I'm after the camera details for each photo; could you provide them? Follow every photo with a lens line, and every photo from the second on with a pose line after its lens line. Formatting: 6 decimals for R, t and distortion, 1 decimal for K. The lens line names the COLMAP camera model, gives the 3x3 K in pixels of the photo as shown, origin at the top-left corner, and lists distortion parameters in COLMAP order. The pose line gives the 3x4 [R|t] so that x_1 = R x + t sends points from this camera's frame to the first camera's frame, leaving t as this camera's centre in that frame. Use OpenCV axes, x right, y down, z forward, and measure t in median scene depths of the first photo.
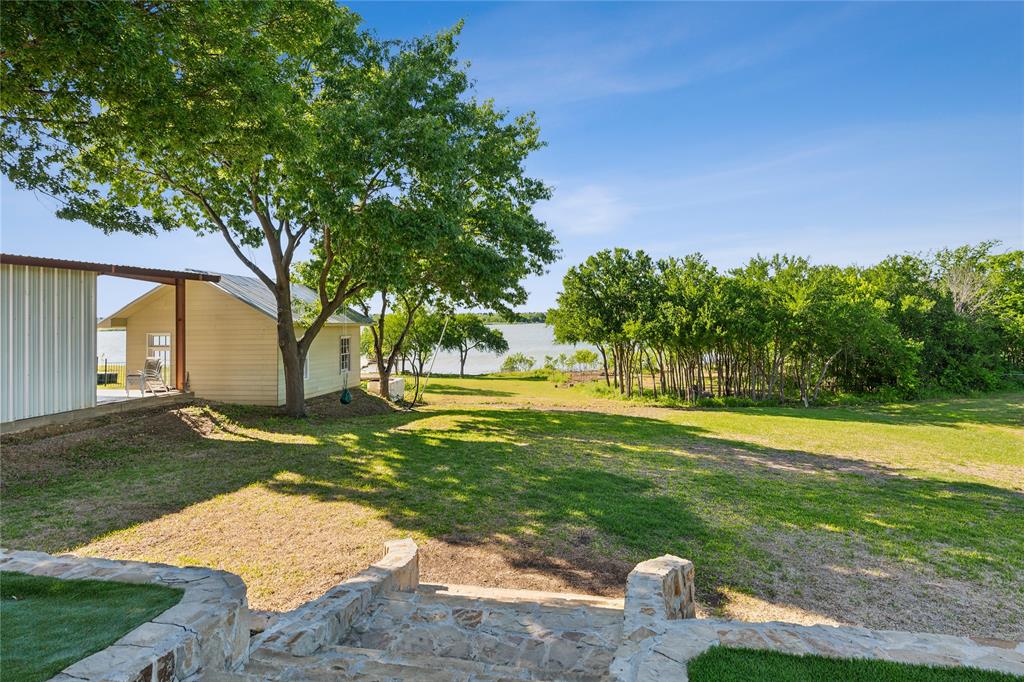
lens RADIAL K [[506.8, 0, 513.4], [0, 506.8, 307.9], [0, 0, 1]] dist [-0.000021, -0.000031]
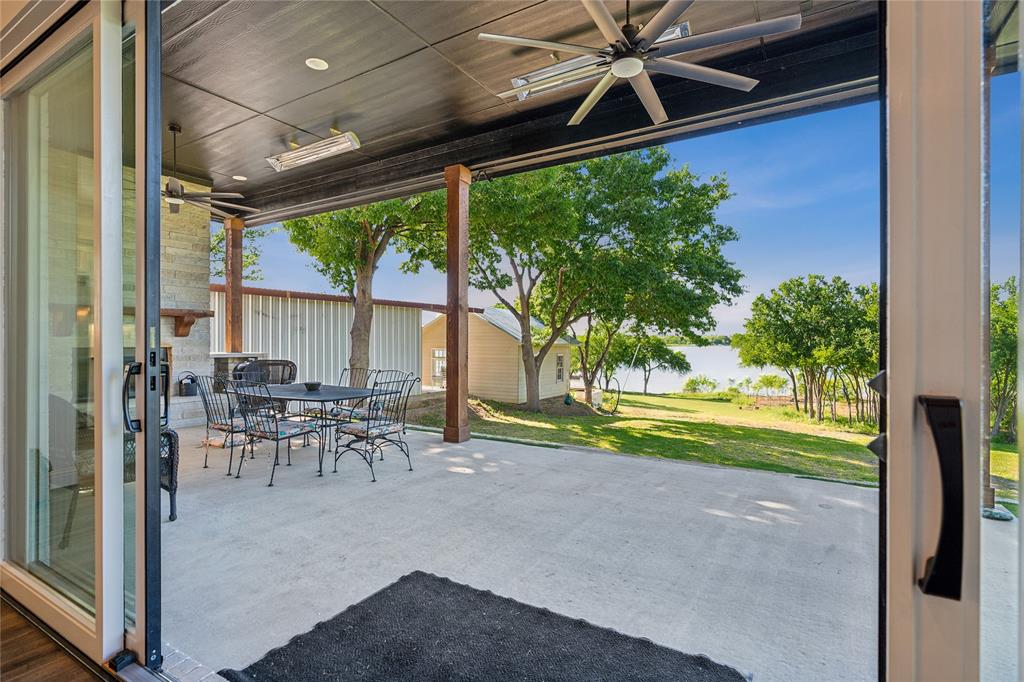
lens RADIAL K [[500.0, 0, 513.8], [0, 500.0, 342.9], [0, 0, 1]] dist [-0.001241, 0.000031]
pose [[0.941448, 0.020179, -0.336553, -0.019193], [-0.010313, 0.999464, 0.031074, -0.008933], [0.337000, -0.025784, 0.941152, -0.204424]]
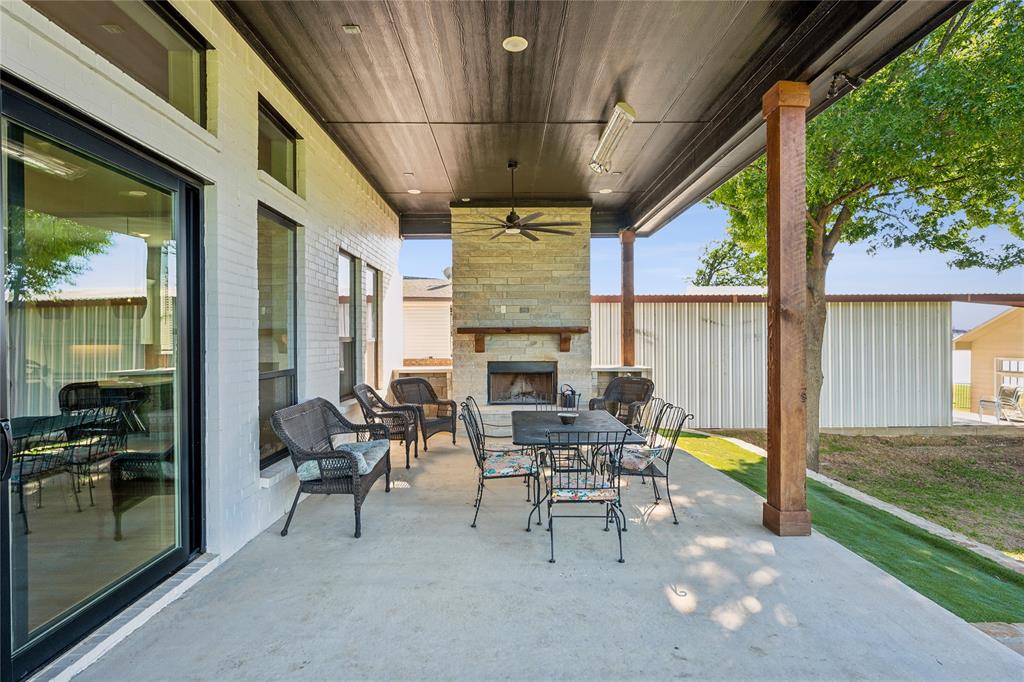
lens RADIAL K [[500.0, 0, 513.8], [0, 500.0, 342.9], [0, 0, 1]] dist [-0.001241, 0.000031]
pose [[0.214141, 0.021241, -0.976572, 0.006026], [0.021572, 0.999417, 0.026468, -0.017345], [0.976564, -0.026734, 0.213558, -0.075108]]
